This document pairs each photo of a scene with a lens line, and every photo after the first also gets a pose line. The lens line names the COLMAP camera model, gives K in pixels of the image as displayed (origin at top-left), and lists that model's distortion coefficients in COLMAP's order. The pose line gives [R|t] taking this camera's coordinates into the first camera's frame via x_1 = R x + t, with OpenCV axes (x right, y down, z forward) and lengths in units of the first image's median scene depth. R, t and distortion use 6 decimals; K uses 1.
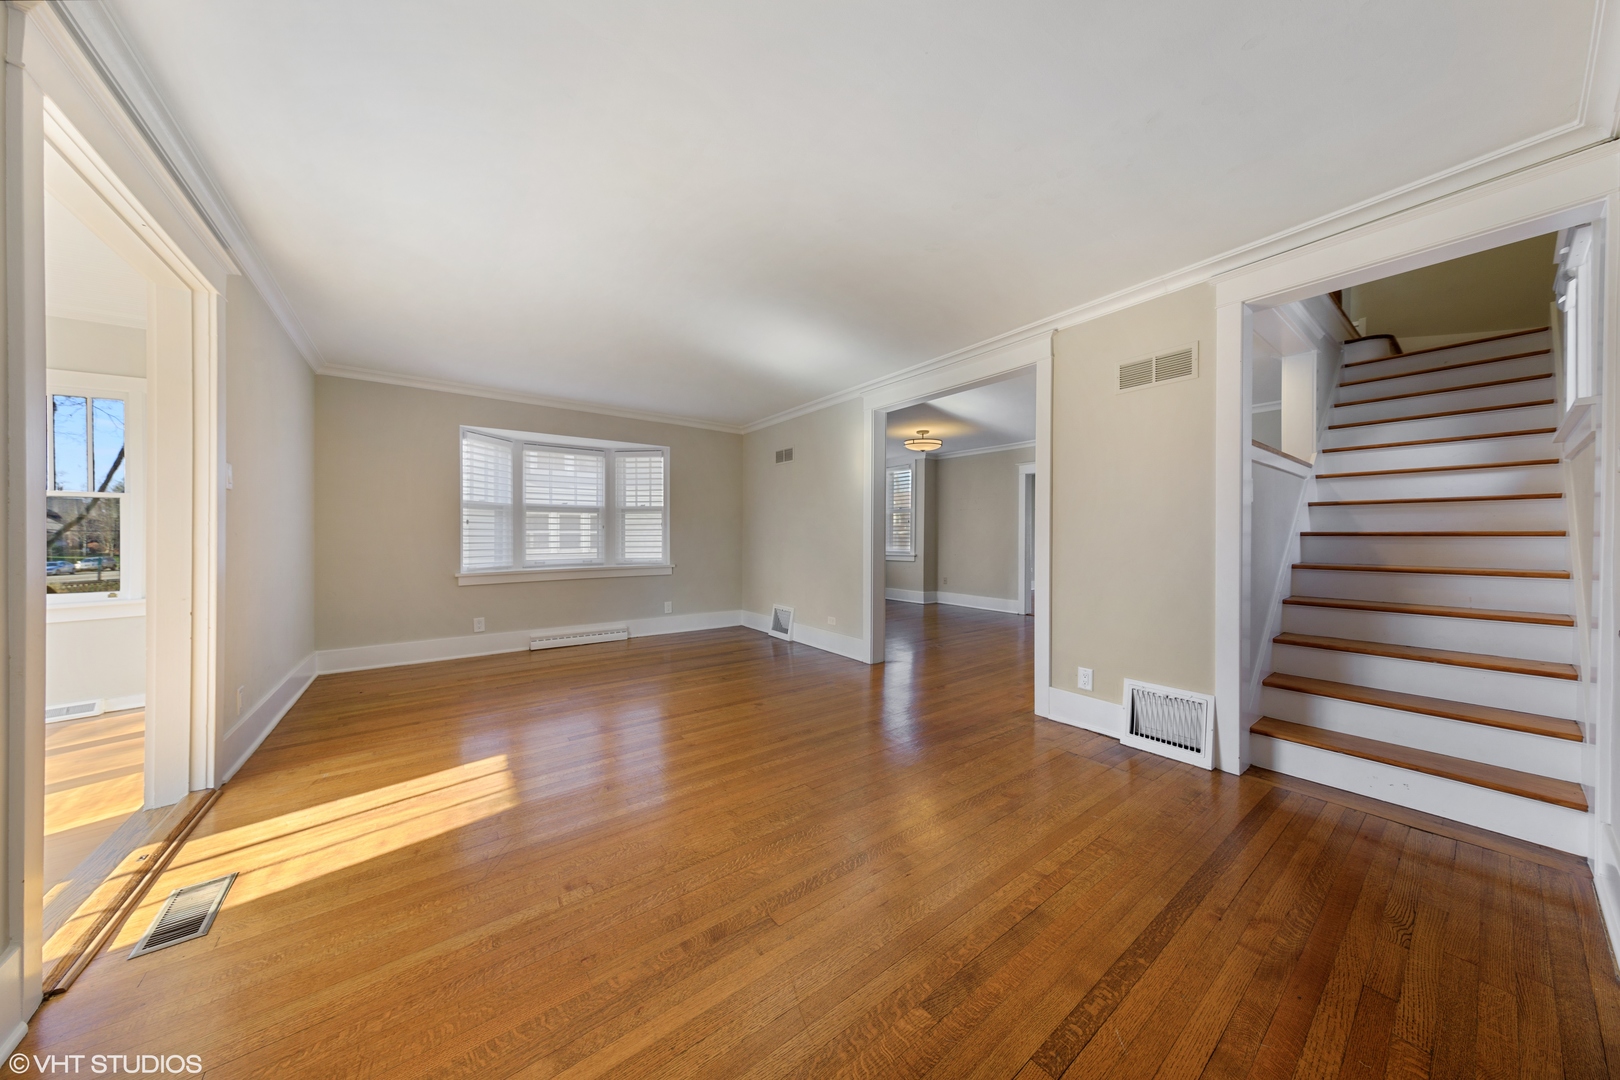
lens RADIAL K [[513.7, 0, 817.2], [0, 513.7, 533.4], [0, 0, 1]] dist [0.001460, 0.000140]
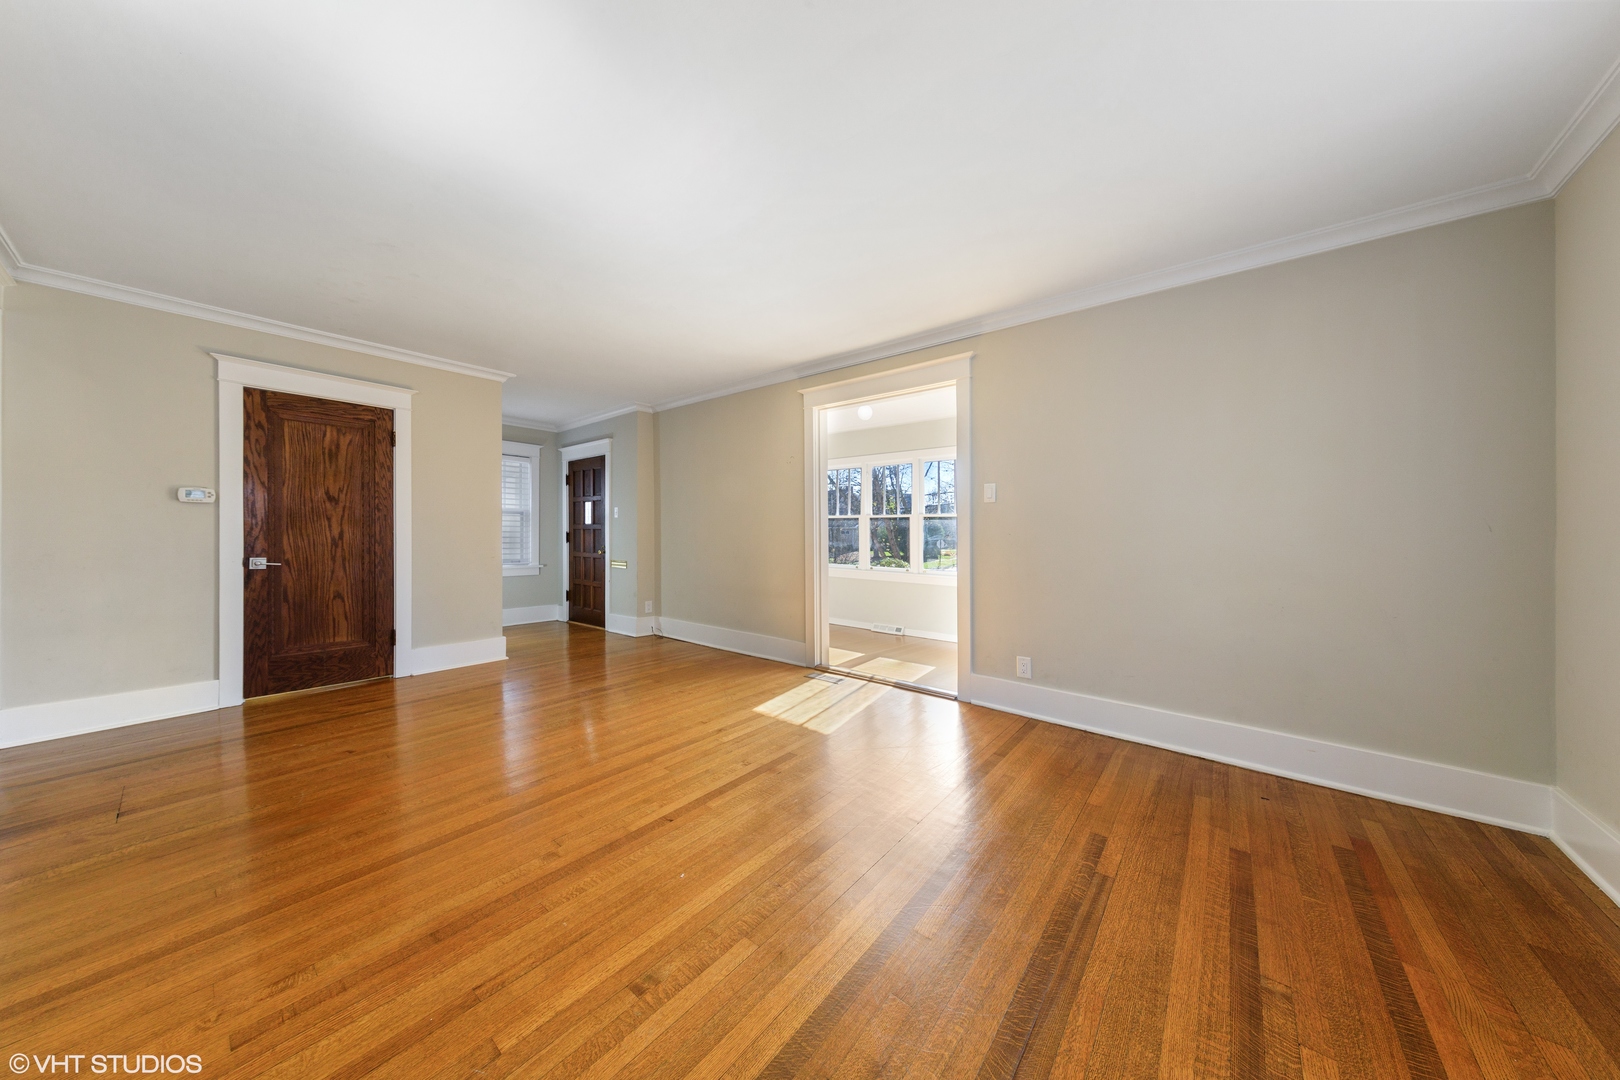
lens RADIAL K [[513.7, 0, 817.2], [0, 513.7, 533.4], [0, 0, 1]] dist [0.001460, 0.000140]
pose [[-0.970595, -0.007364, -0.240606, -0.377072], [-0.007802, 0.999969, 0.000868, 0.004473], [0.240593, 0.002720, -0.970622, 2.393567]]
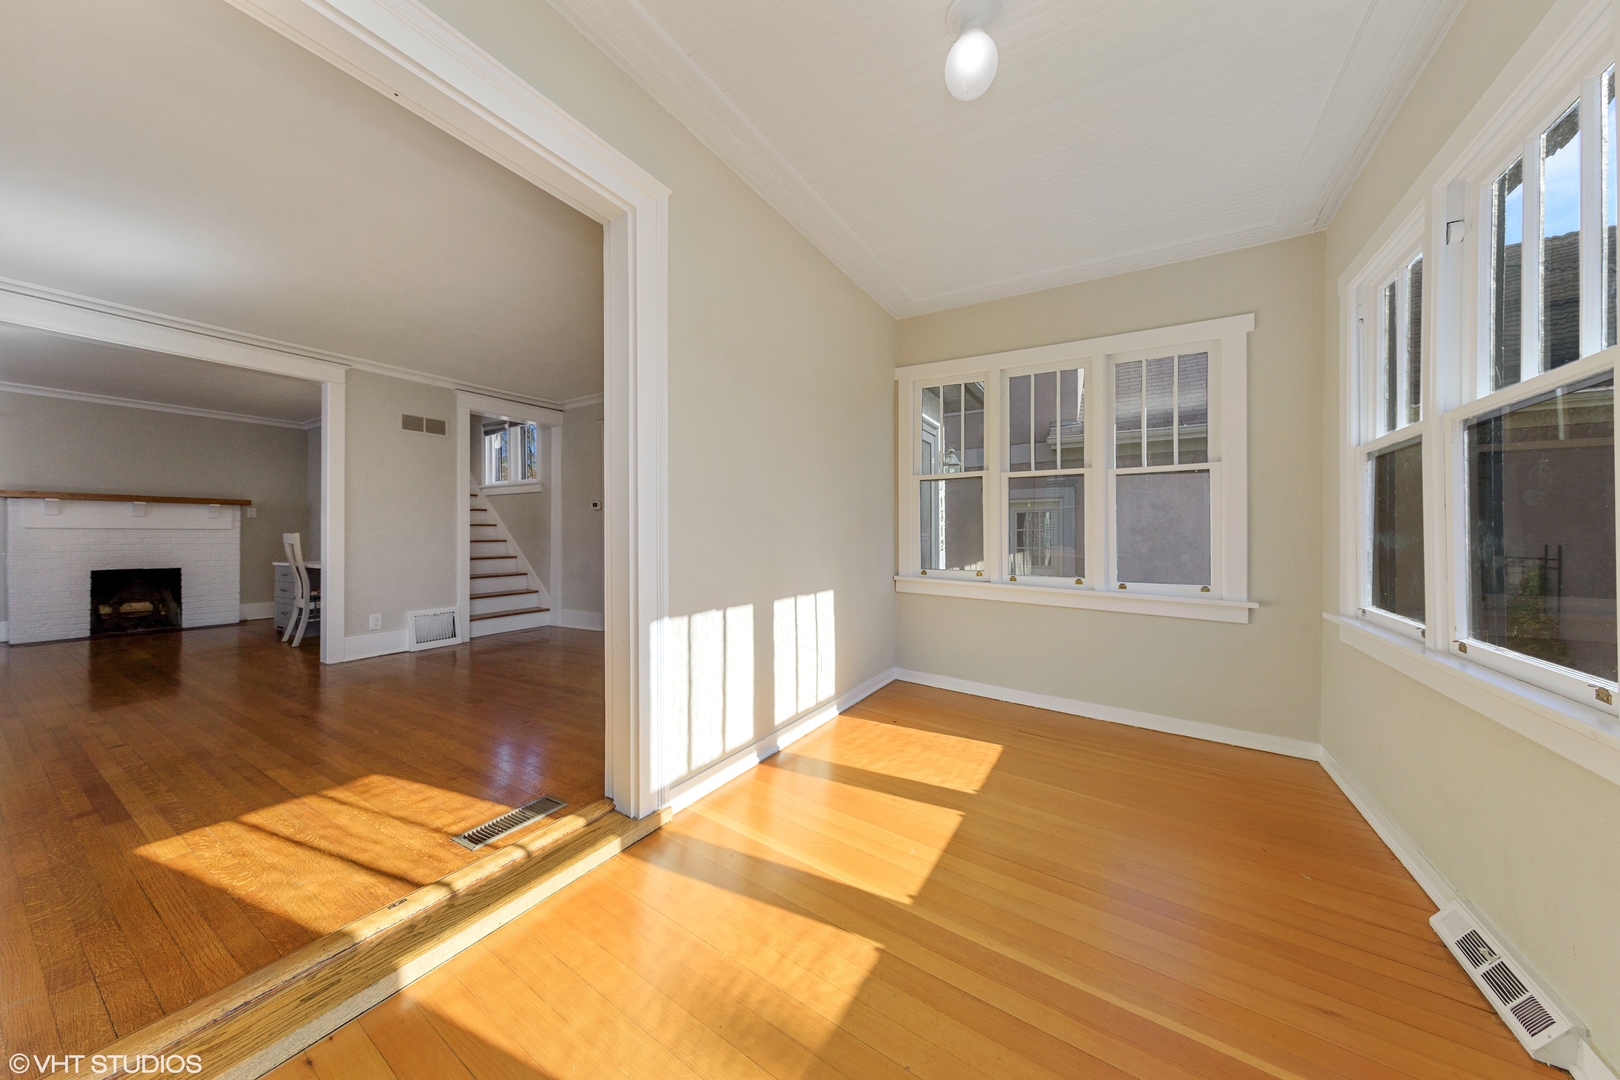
lens RADIAL K [[513.7, 0, 817.2], [0, 513.7, 533.4], [0, 0, 1]] dist [0.001460, 0.000140]
pose [[-0.371955, -0.000836, 0.928250, -1.765036], [-0.001901, 0.999998, 0.000139, 0.047739], [-0.928249, -0.001713, -0.371956, 0.539211]]
